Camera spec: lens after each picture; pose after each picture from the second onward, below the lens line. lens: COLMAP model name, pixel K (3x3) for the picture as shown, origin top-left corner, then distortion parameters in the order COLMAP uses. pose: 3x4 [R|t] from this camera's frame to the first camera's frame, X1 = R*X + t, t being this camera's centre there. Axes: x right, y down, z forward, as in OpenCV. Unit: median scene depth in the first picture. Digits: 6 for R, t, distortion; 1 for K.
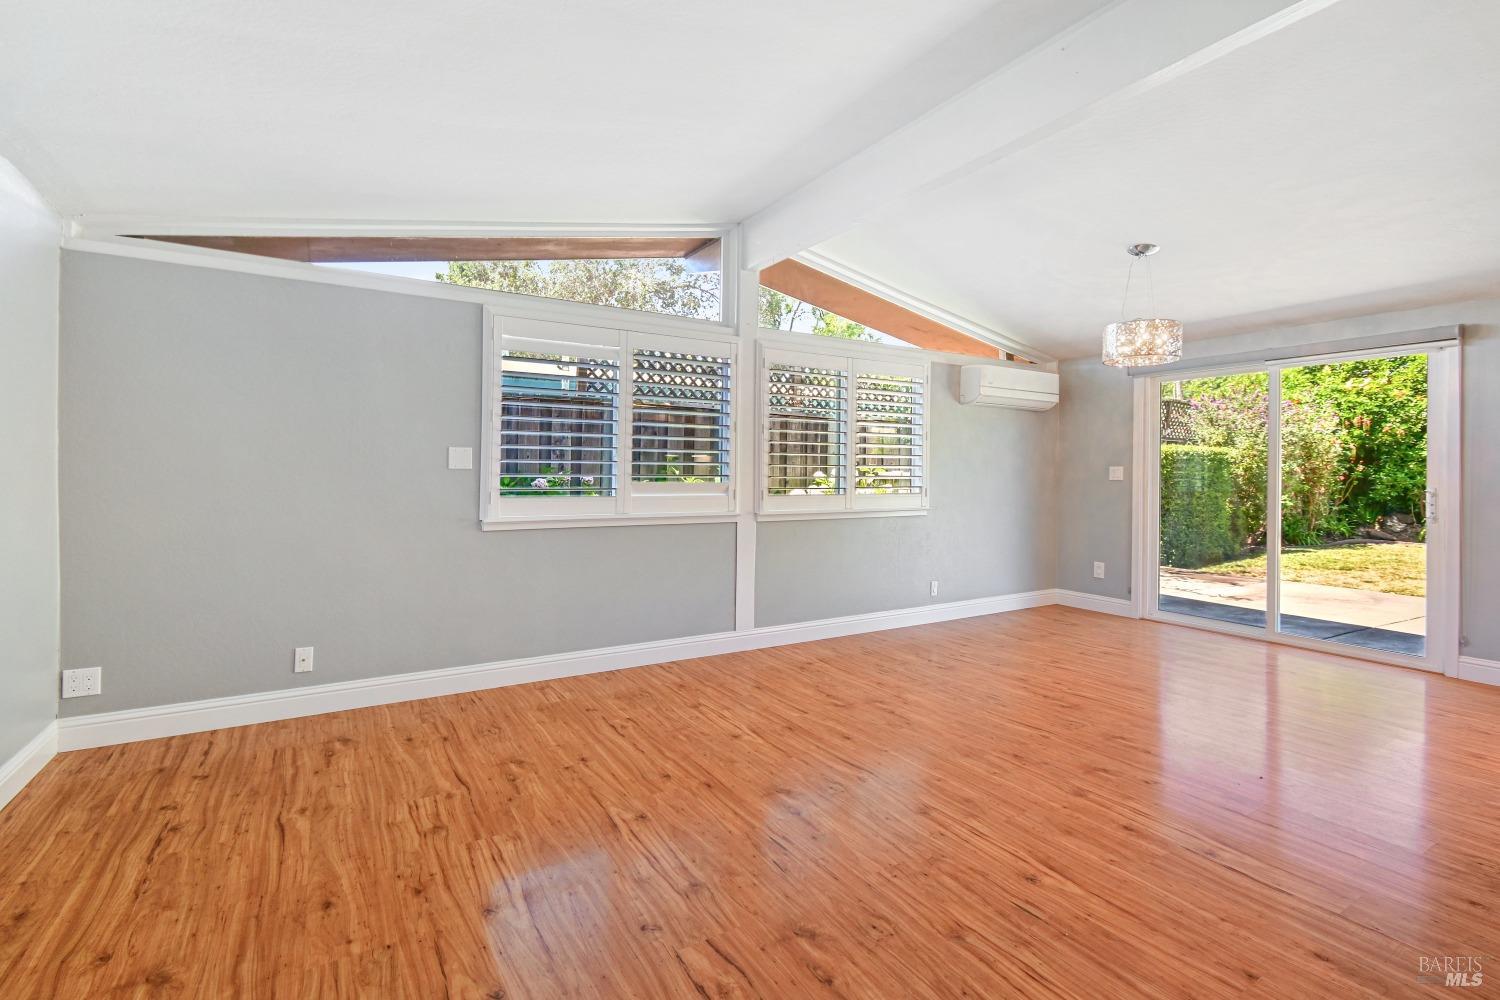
lens RADIAL K [[685.3, 0, 748.9], [0, 685.3, 477.0], [0, 0, 1]] dist [0.012631, -0.000327]
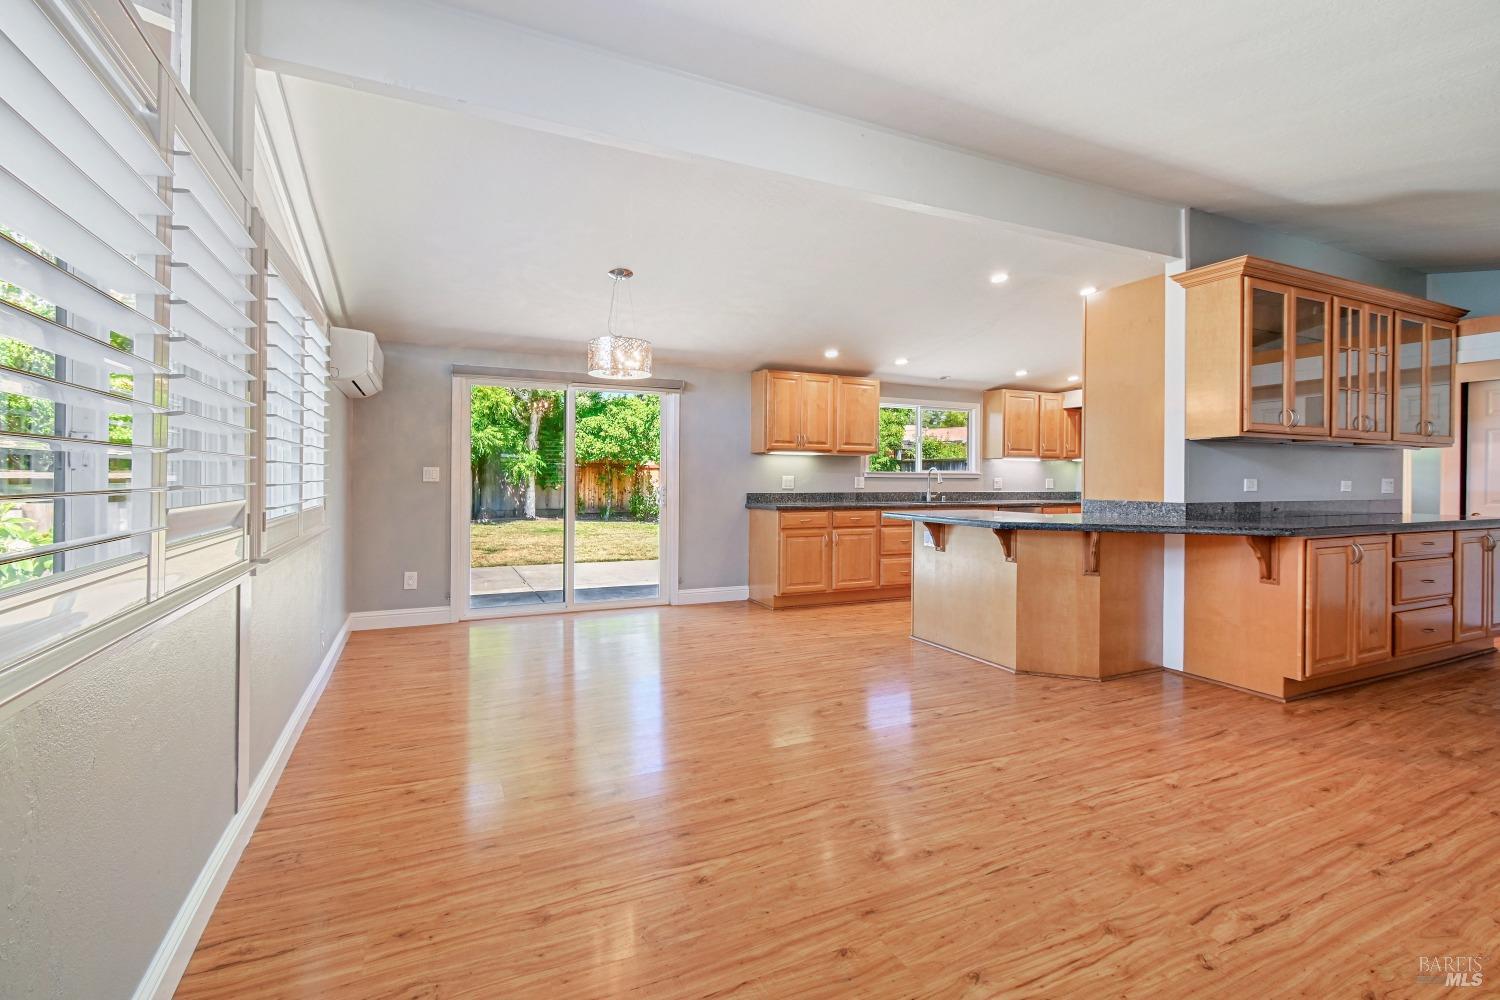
lens RADIAL K [[679.9, 0, 750.0], [0, 679.9, 500.0], [0, 0, 1]] dist [0.006722, -0.000812]
pose [[0.102891, -0.039065, 0.993925, -0.544657], [0.000865, 0.999232, 0.039184, -0.010404], [-0.994692, -0.003172, 0.102846, 0.743689]]
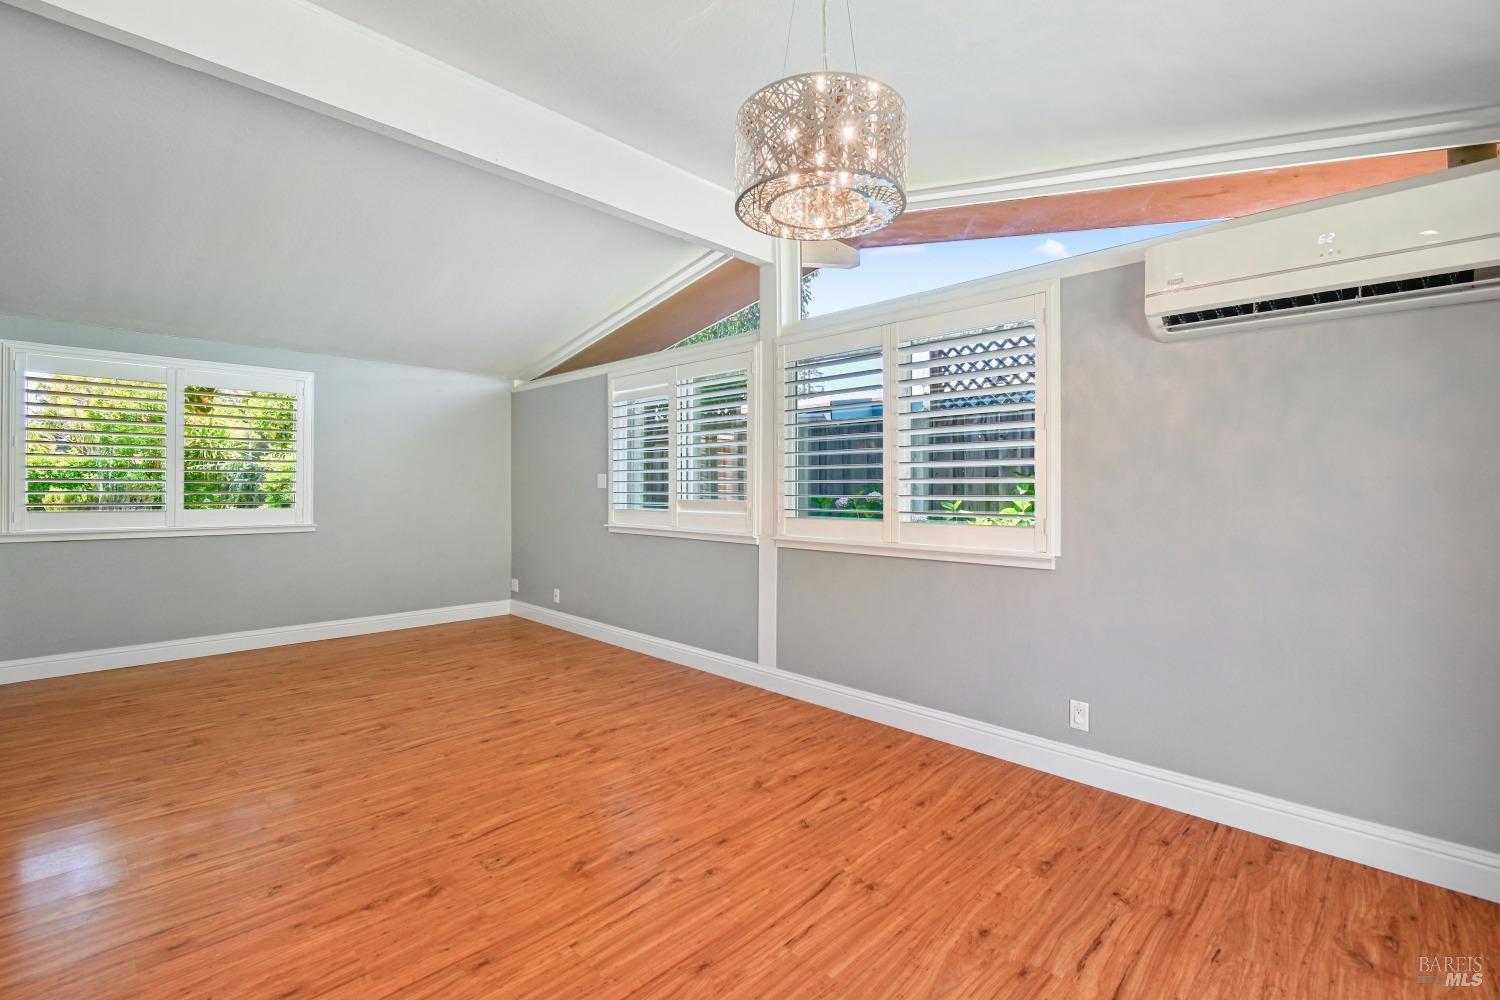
lens RADIAL K [[650.2, 0, 750.0], [0, 650.2, 500.0], [0, 0, 1]] dist [0.002377, -0.000471]
pose [[0.254967, 0.007027, -0.966924, 1.013842], [-0.006836, 0.999962, 0.005465, -0.000067], [0.966926, 0.005217, 0.255005, 0.948137]]
